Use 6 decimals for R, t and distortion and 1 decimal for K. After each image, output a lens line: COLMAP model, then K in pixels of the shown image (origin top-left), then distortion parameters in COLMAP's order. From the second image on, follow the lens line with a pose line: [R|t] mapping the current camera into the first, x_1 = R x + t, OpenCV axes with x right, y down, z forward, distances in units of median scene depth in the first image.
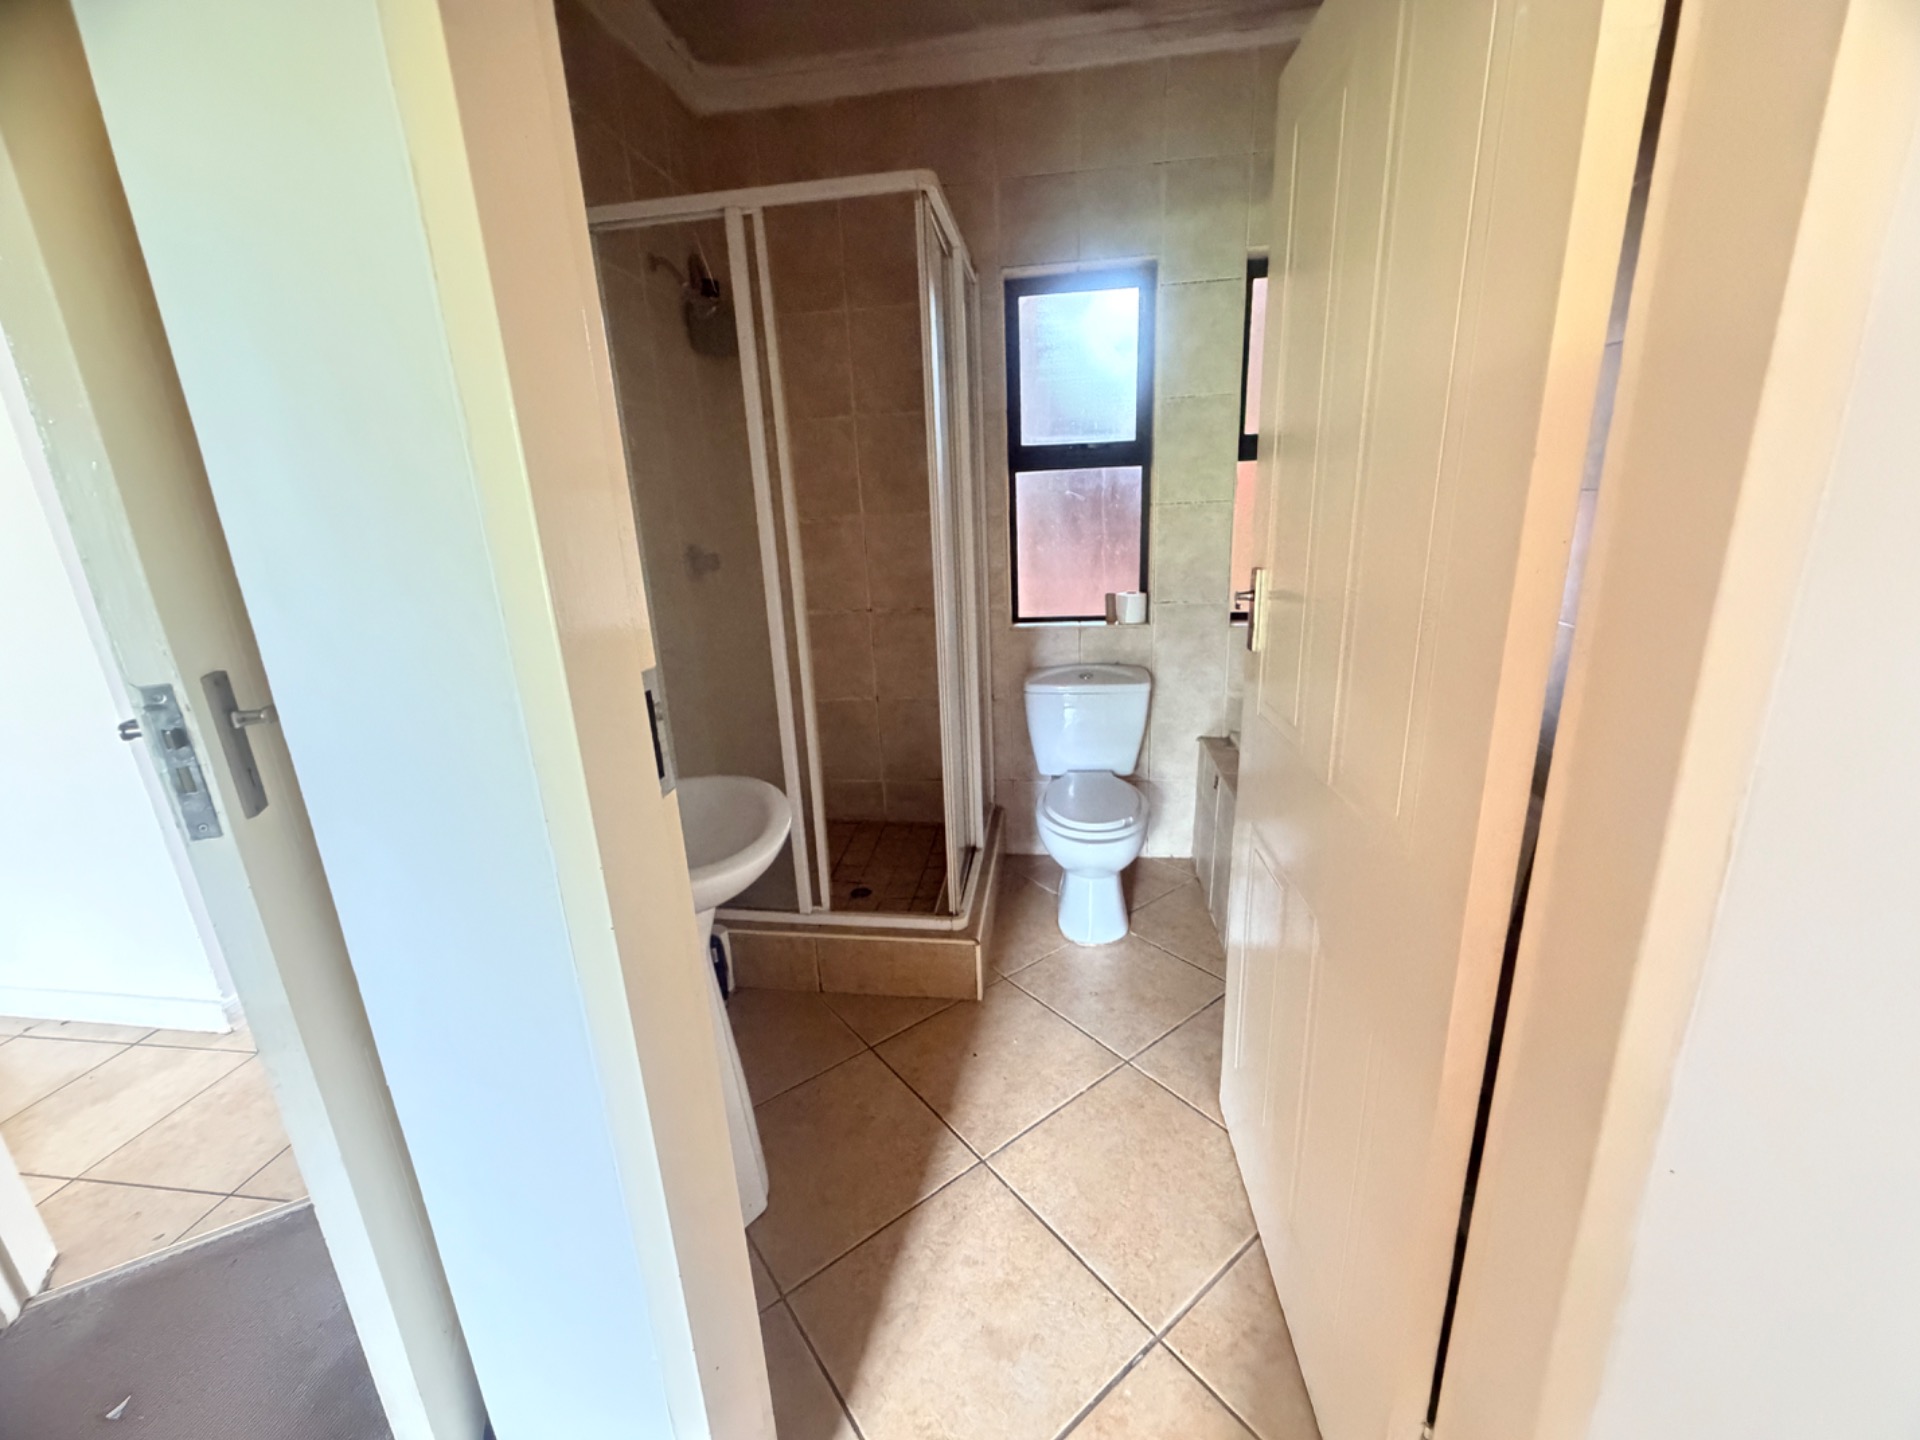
lens RADIAL K [[766.0, 0, 956.1], [0, 766.0, 720.9], [0, 0, 1]] dist [0.000683, -0.000182]
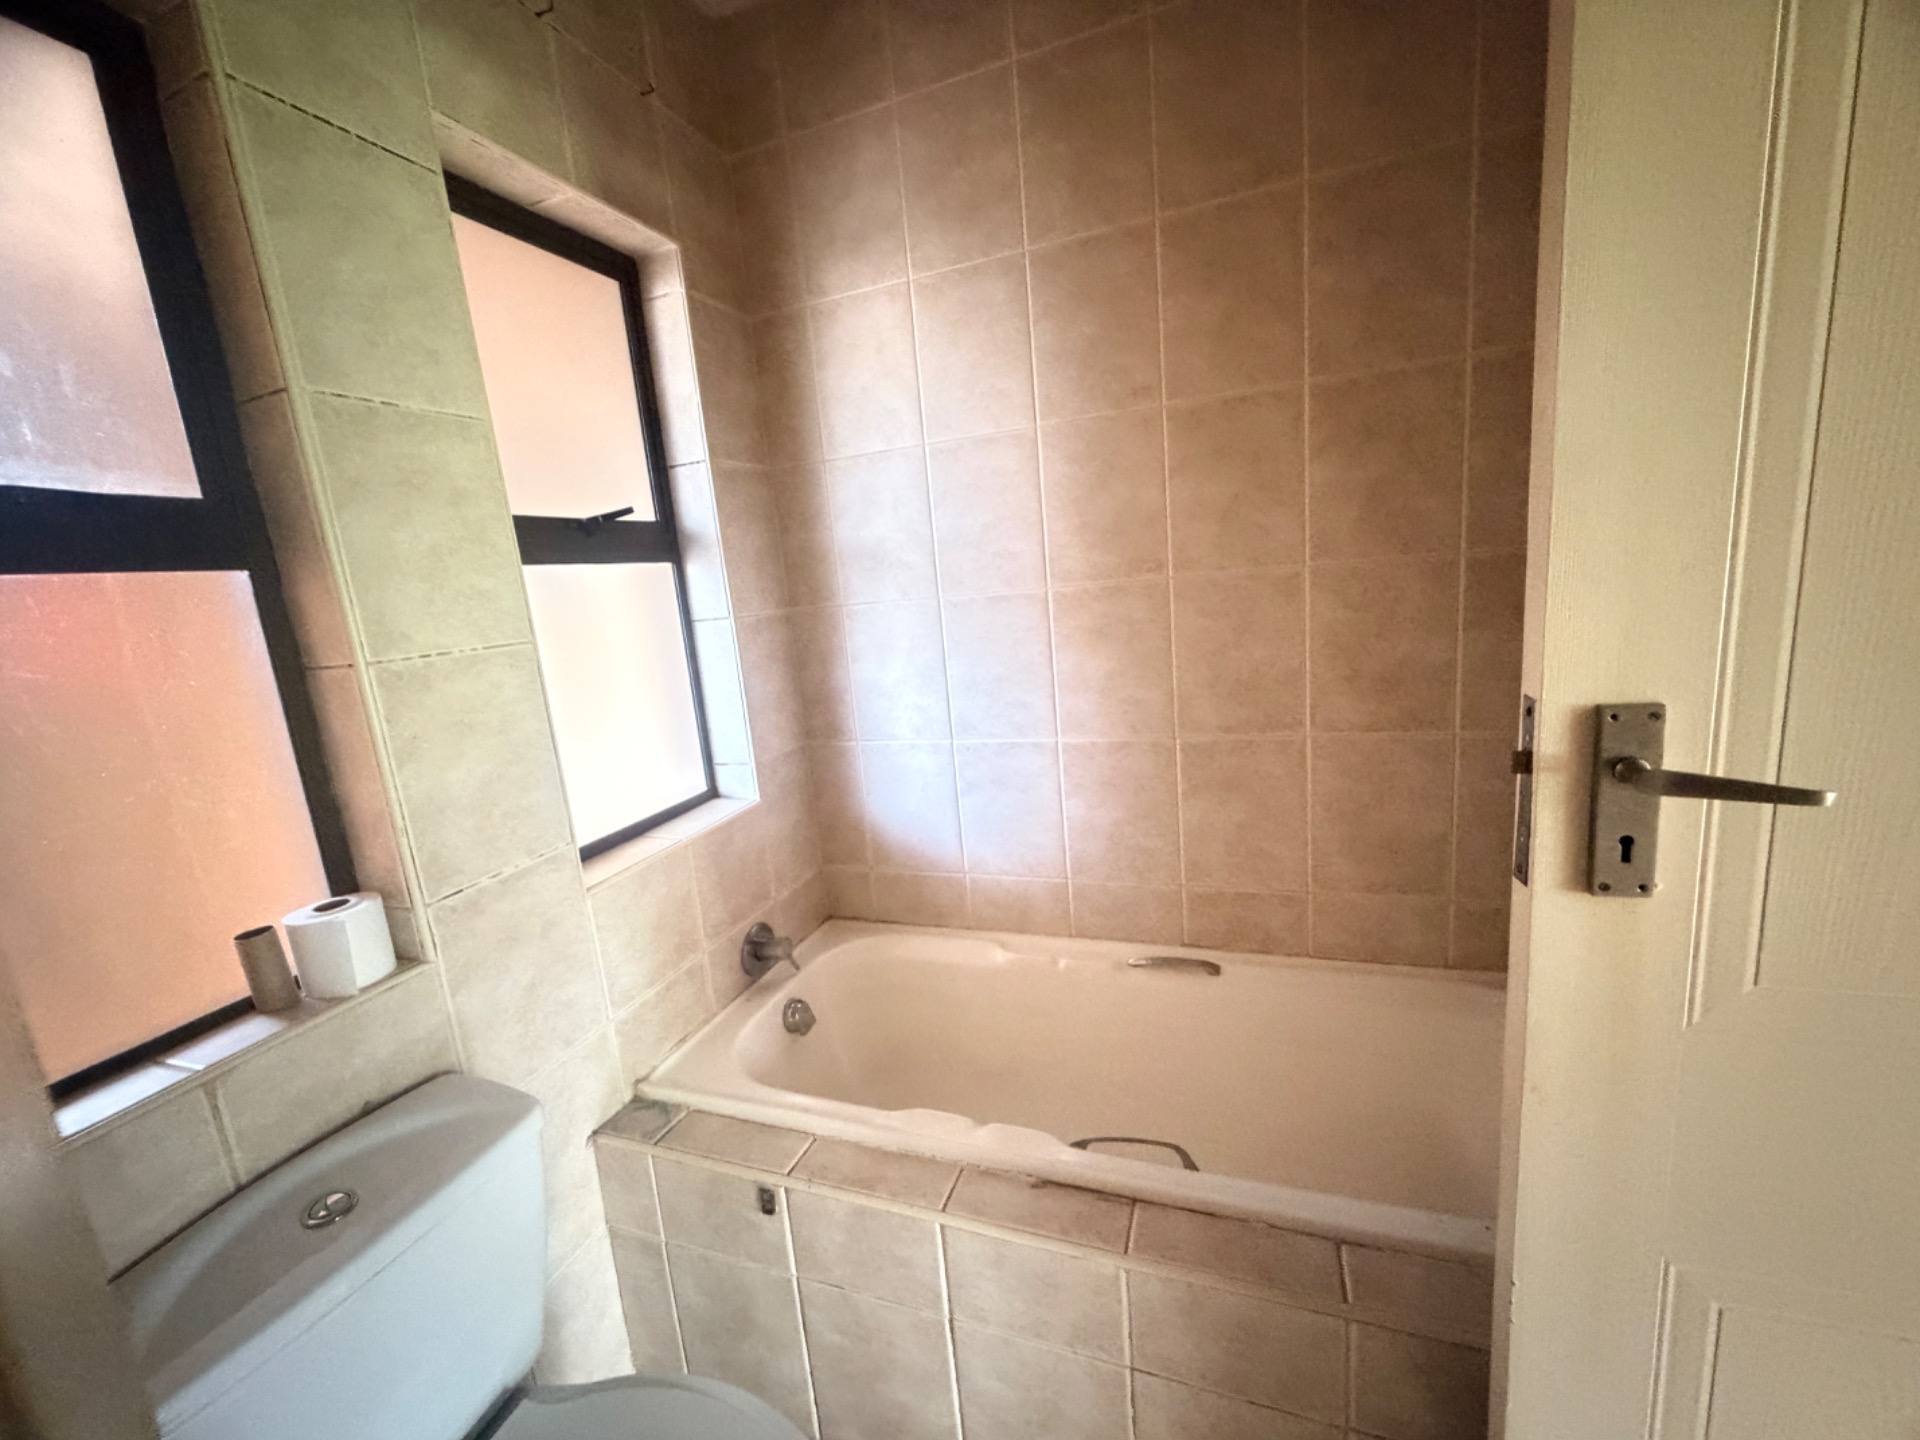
lens RADIAL K [[766.0, 0, 956.1], [0, 766.0, 720.9], [0, 0, 1]] dist [0.000683, -0.000182]
pose [[0.214657, -0.158429, 0.963754, -0.042659], [0.353821, 0.932345, 0.074459, -0.173958], [-0.910348, 0.325013, 0.256190, 0.619059]]
